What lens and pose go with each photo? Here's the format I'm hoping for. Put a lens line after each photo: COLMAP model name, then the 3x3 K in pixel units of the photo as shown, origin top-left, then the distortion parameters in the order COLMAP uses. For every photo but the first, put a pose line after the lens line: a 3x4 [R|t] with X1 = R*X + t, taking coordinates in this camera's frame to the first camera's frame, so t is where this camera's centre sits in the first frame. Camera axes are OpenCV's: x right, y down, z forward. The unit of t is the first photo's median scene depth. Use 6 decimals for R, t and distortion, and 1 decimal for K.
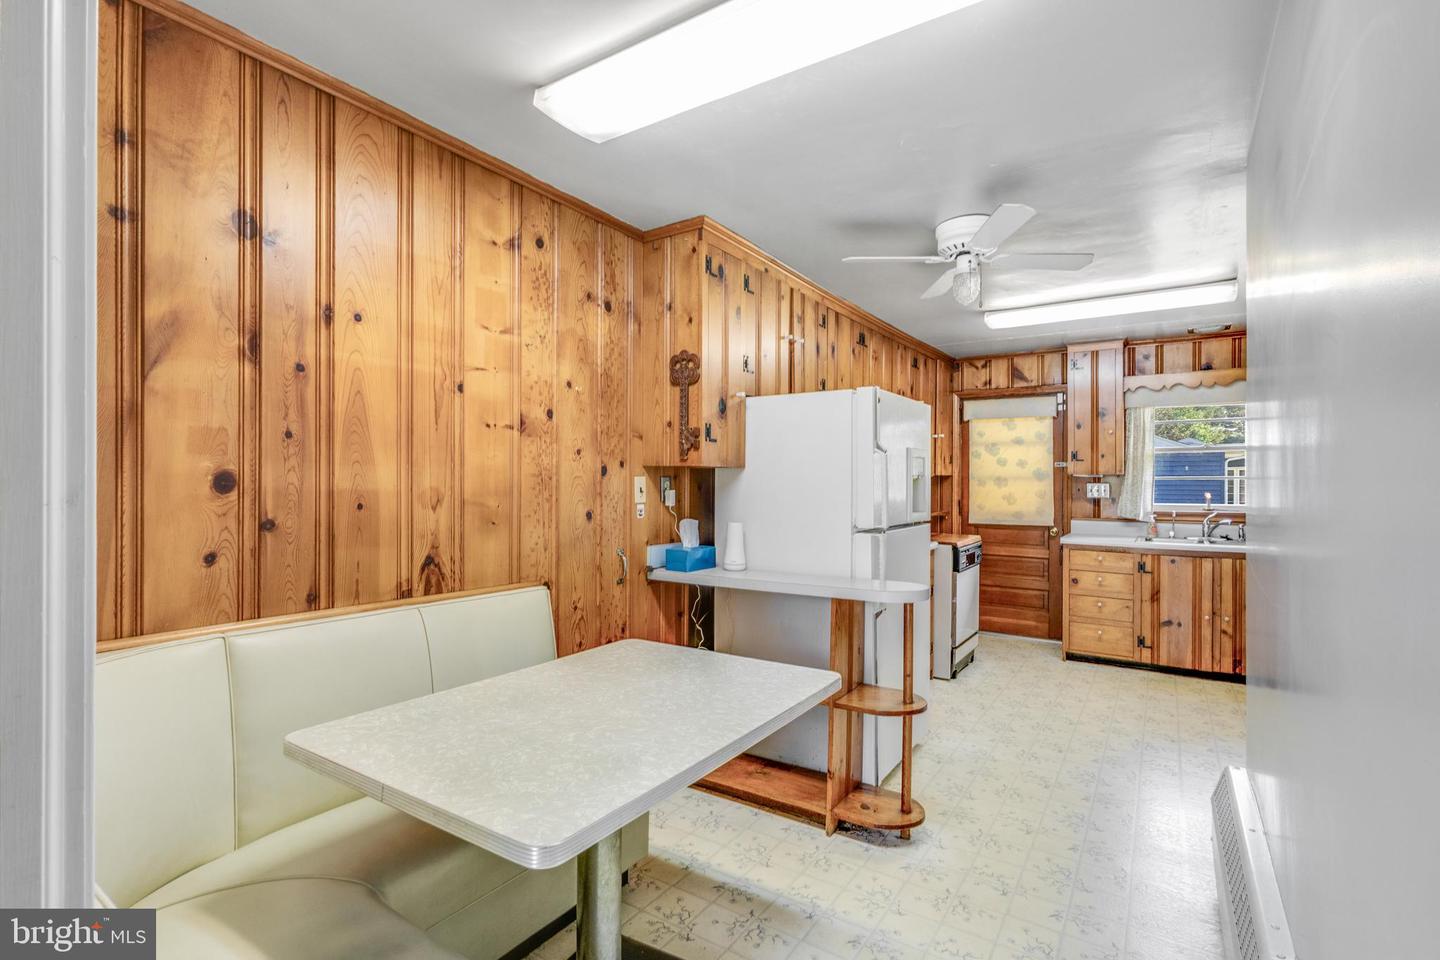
lens RADIAL K [[678.1, 0, 726.2], [0, 678.1, 483.7], [0, 0, 1]] dist [0.002725, 0.000288]
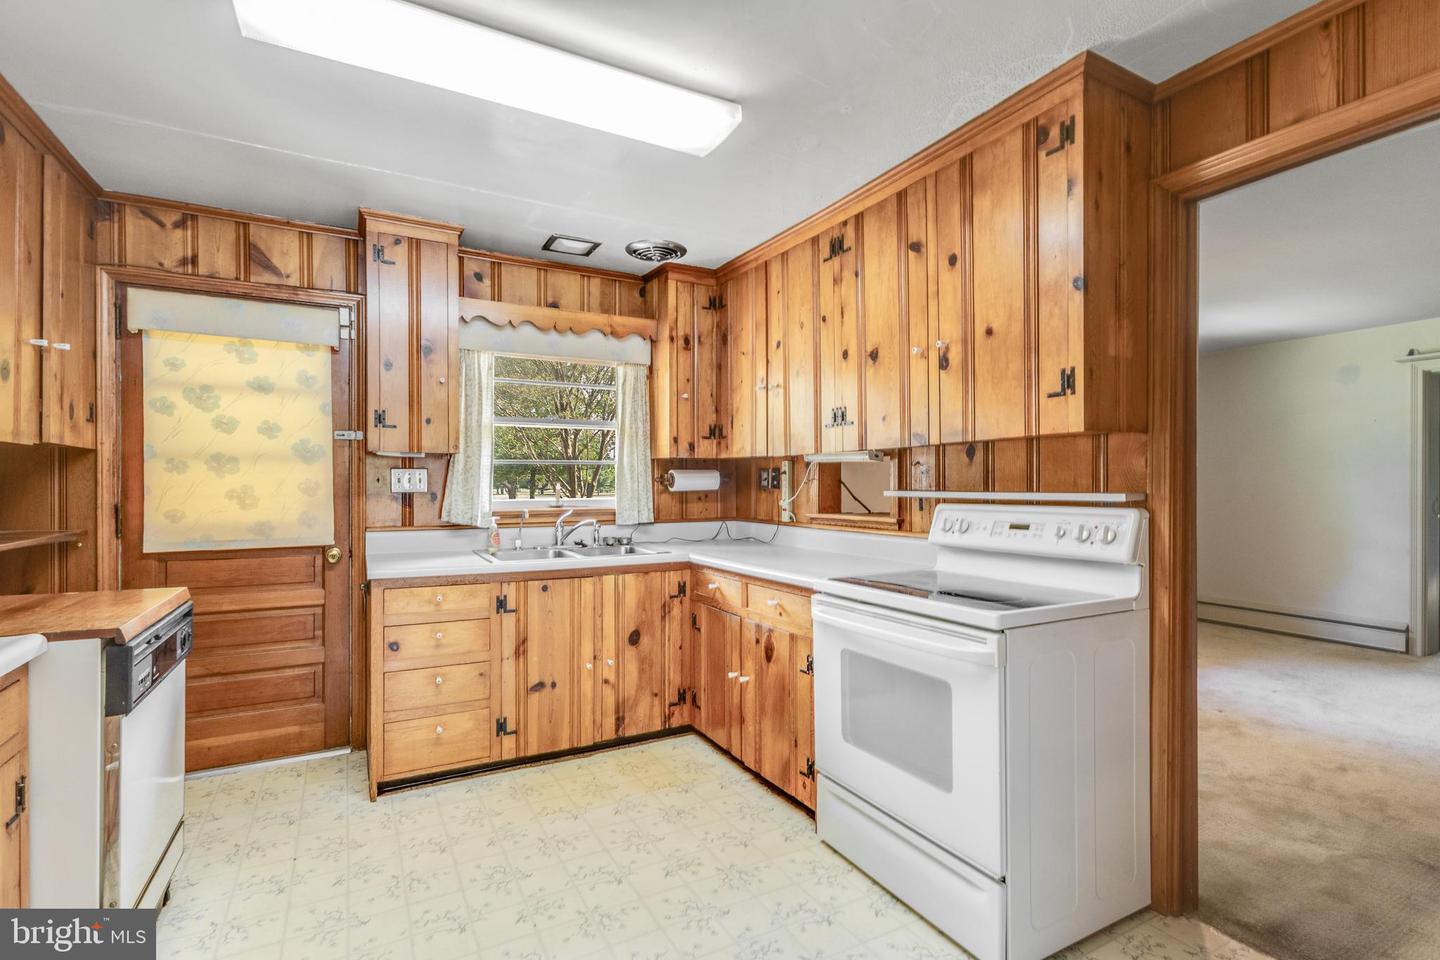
lens RADIAL K [[678.1, 0, 726.2], [0, 678.1, 483.7], [0, 0, 1]] dist [0.002725, 0.000288]
pose [[0.474922, -0.003861, 0.880019, 0.150589], [0.002747, 0.999992, 0.002905, 0.012041], [-0.880024, 0.001038, 0.474929, 0.466238]]
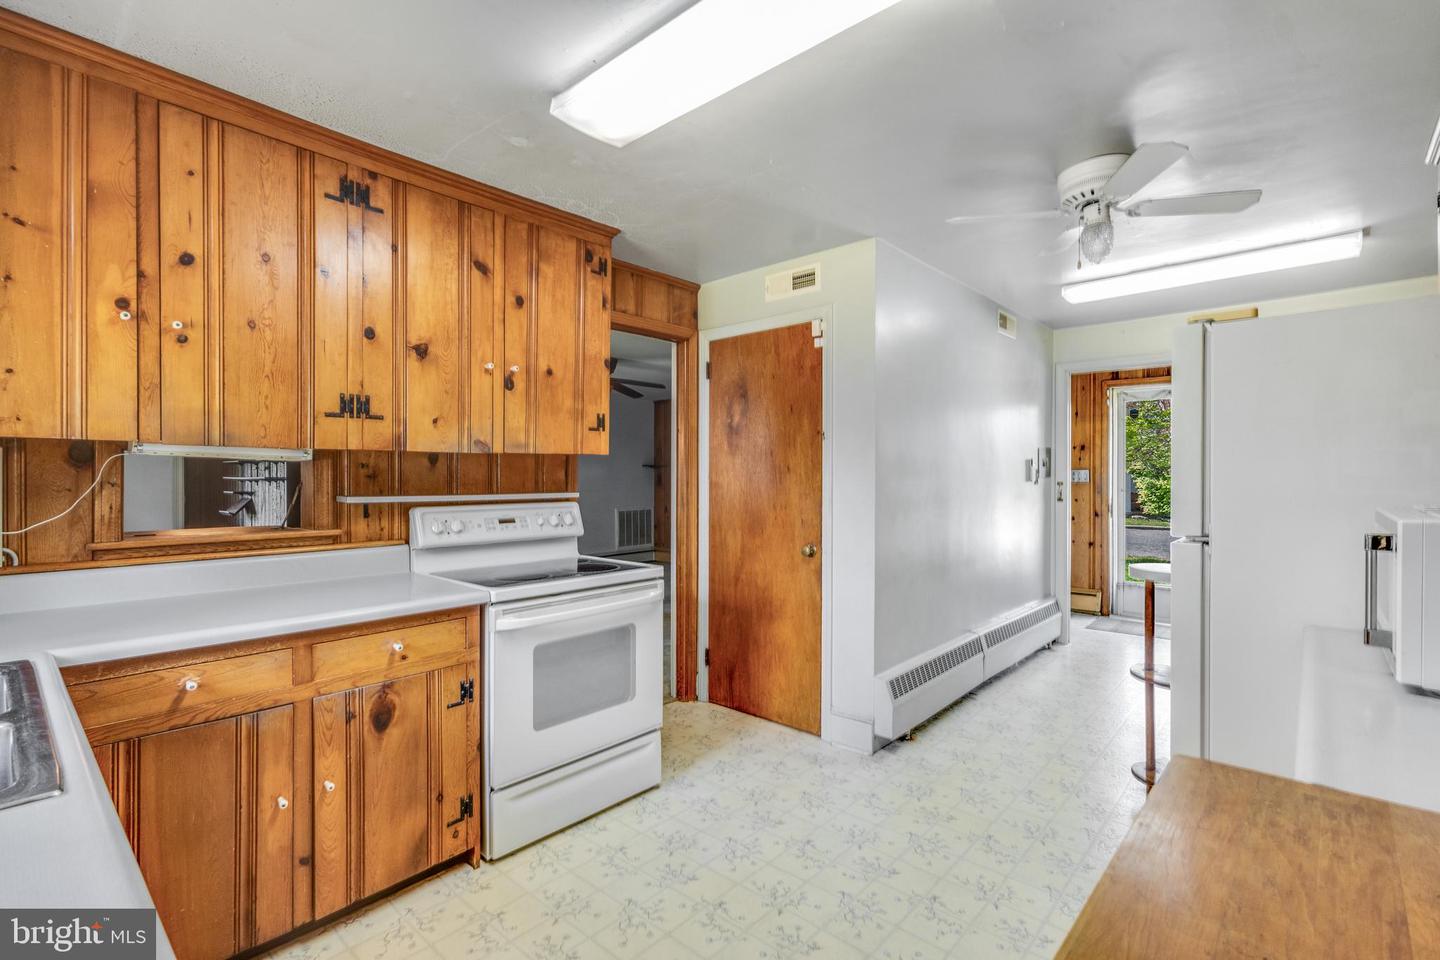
lens RADIAL K [[662.4, 0, 720.0], [0, 662.4, 480.0], [0, 0, 1]] dist [0.002951, 0.001404]
pose [[-0.987868, -0.004476, 0.155231, 0.367224], [-0.003597, 0.999976, 0.005942, 0.004110], [-0.155254, 0.005311, -0.987860, 1.011835]]
